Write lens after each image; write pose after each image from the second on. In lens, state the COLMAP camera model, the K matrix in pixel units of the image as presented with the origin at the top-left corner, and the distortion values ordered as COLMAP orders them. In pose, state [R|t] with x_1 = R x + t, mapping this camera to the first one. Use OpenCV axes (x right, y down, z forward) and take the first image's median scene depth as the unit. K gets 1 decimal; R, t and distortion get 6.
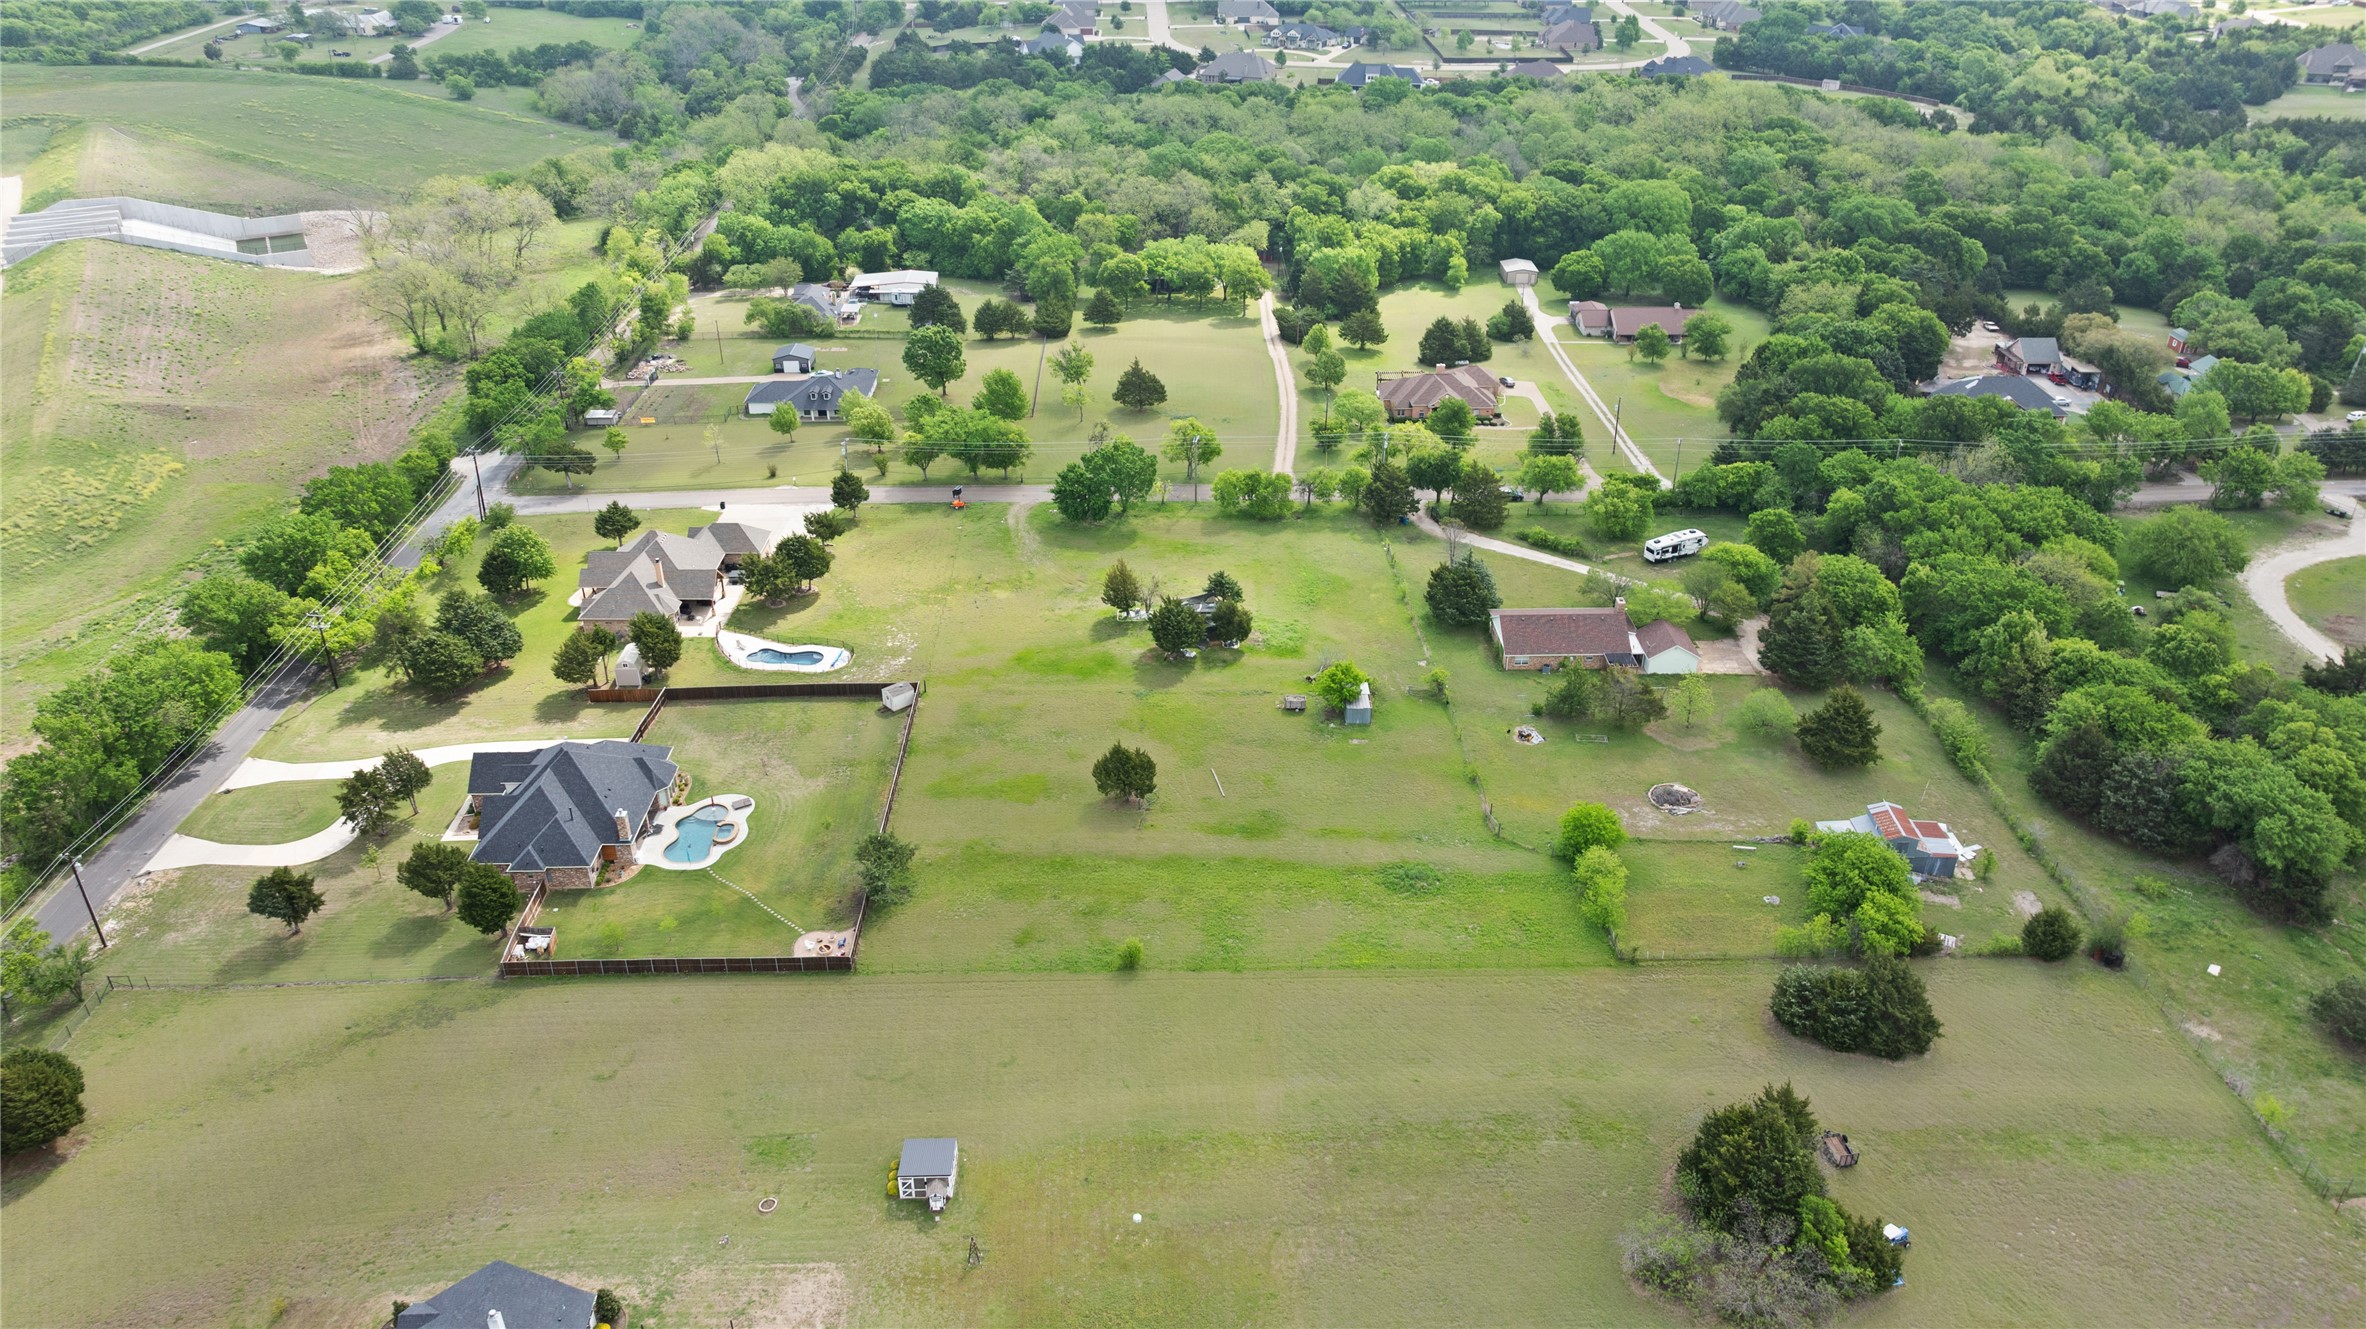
lens RADIAL K [[1658.5, 0, 1188.9], [0, 1658.5, 664.4], [0, 0, 1]] dist [-0.011665, -0.017892]
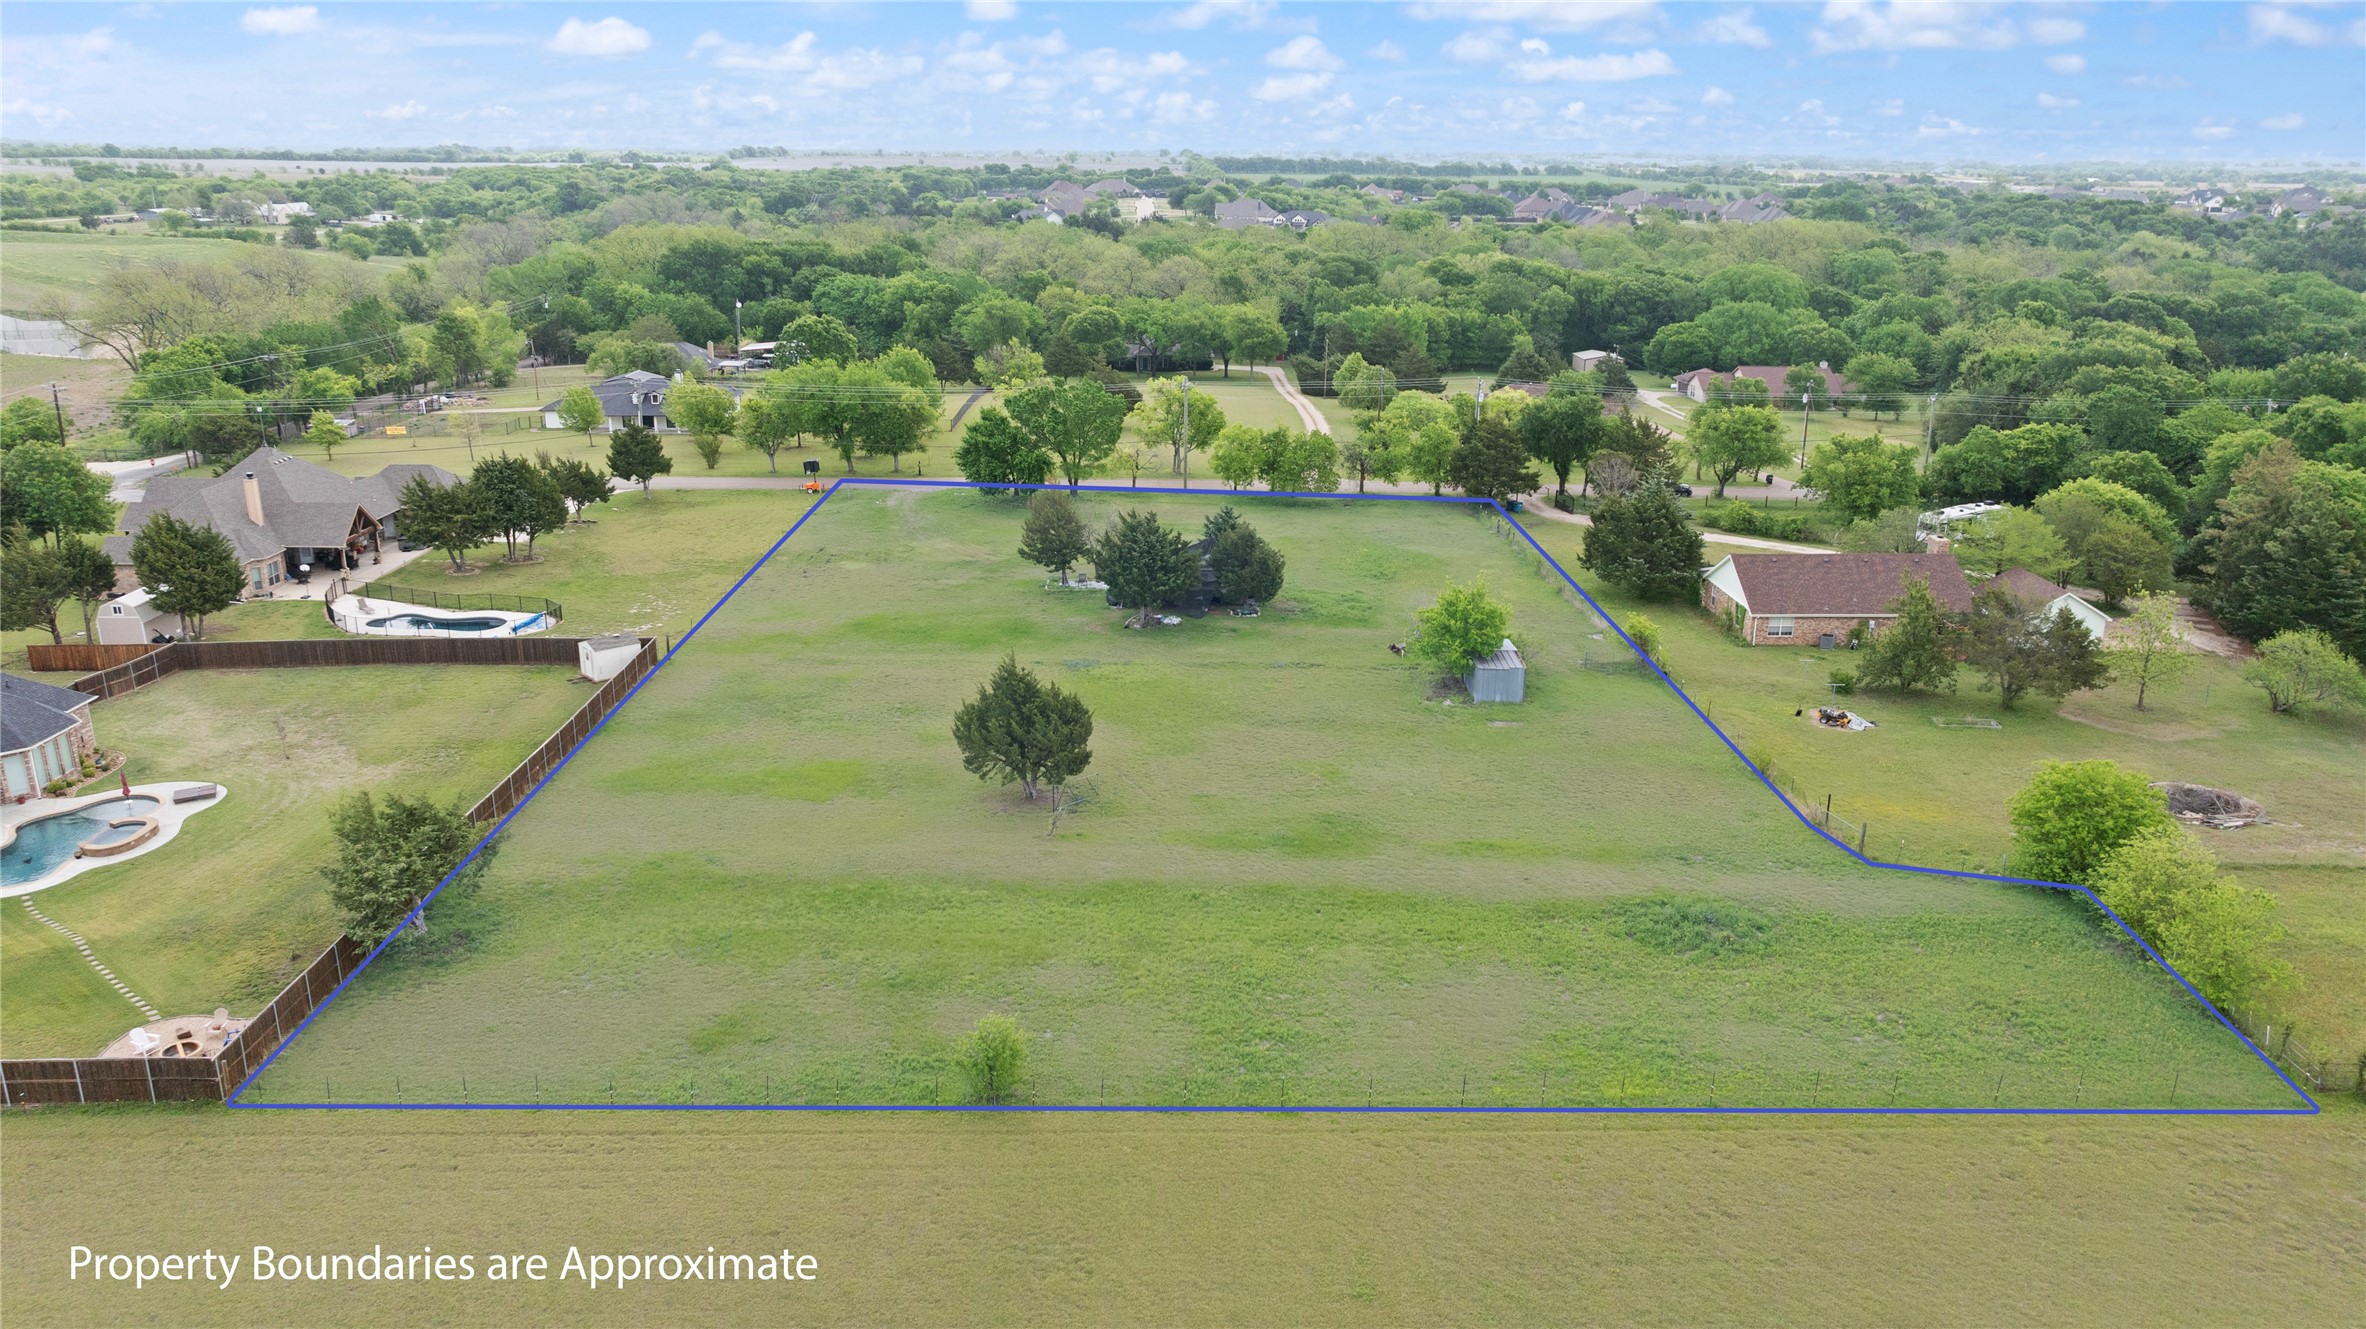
lens RADIAL K [[1664.0, 0, 1187.2], [0, 1664.0, 655.1], [0, 0, 1]] dist [-0.032822, 0.024246]
pose [[0.999967, 0.007633, 0.002781, 0.004185], [-0.006867, 0.977076, -0.212779, 0.115724], [-0.004341, 0.212753, 0.977096, 0.440118]]
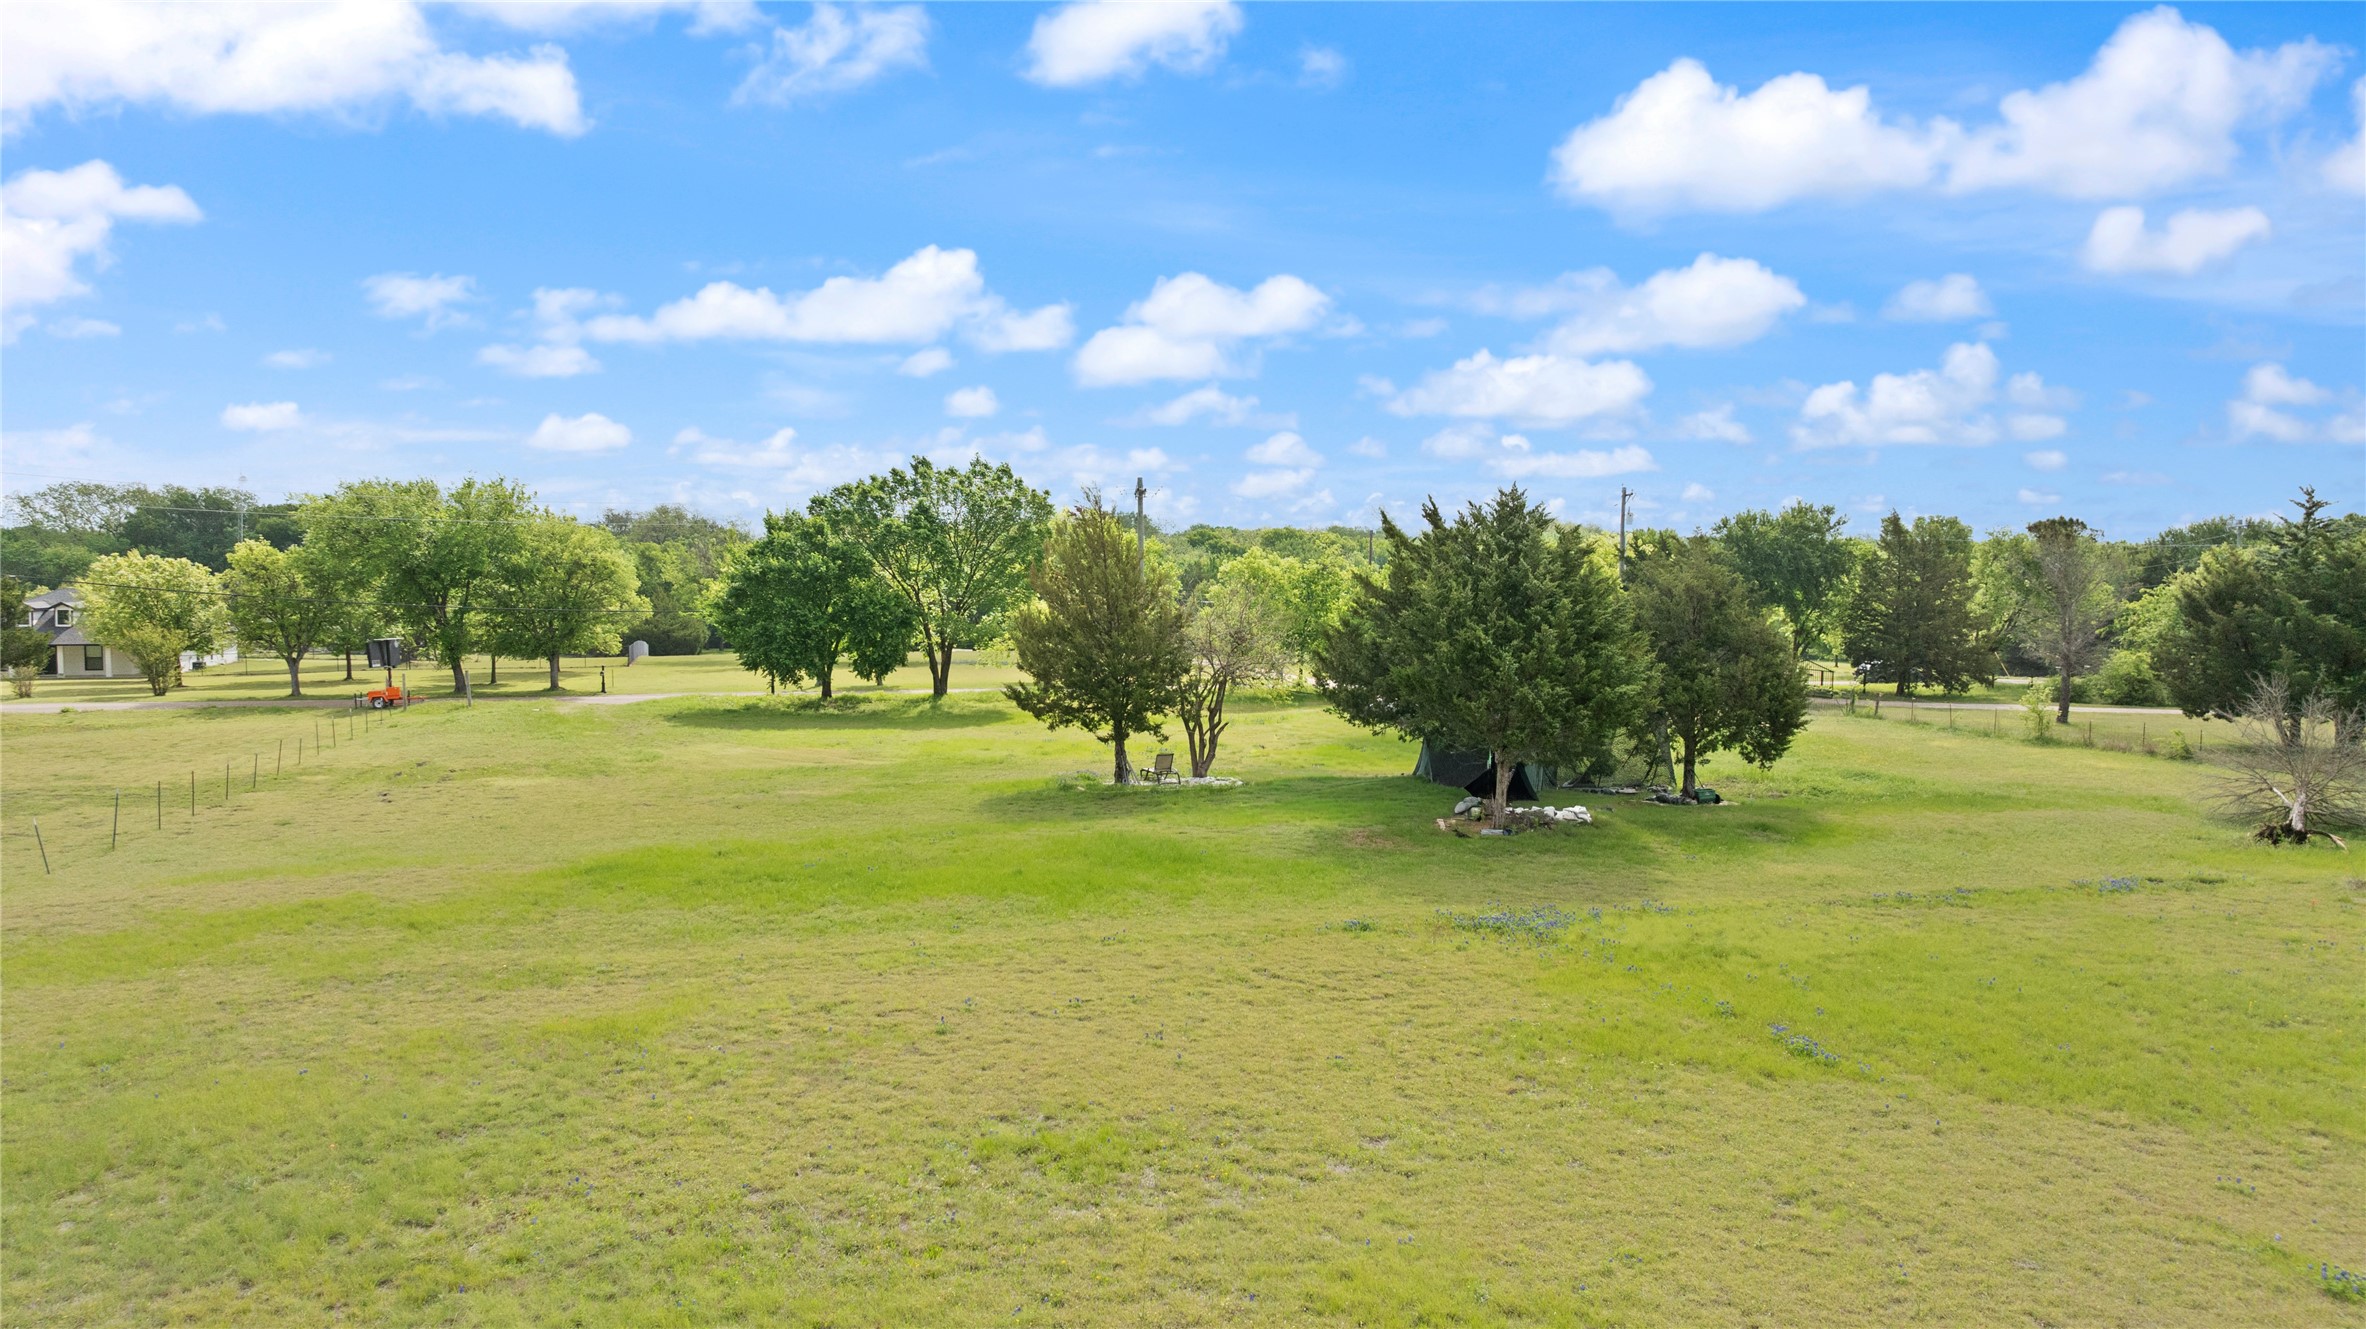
lens RADIAL K [[1661.7, 0, 1187.9], [0, 1661.7, 658.8], [0, 0, 1]] dist [-0.027380, 0.020586]
pose [[0.966756, -0.012817, 0.255378, -0.083844], [0.123457, 0.898014, -0.422290, 0.049450], [-0.223920, 0.439780, 0.869743, 0.794357]]
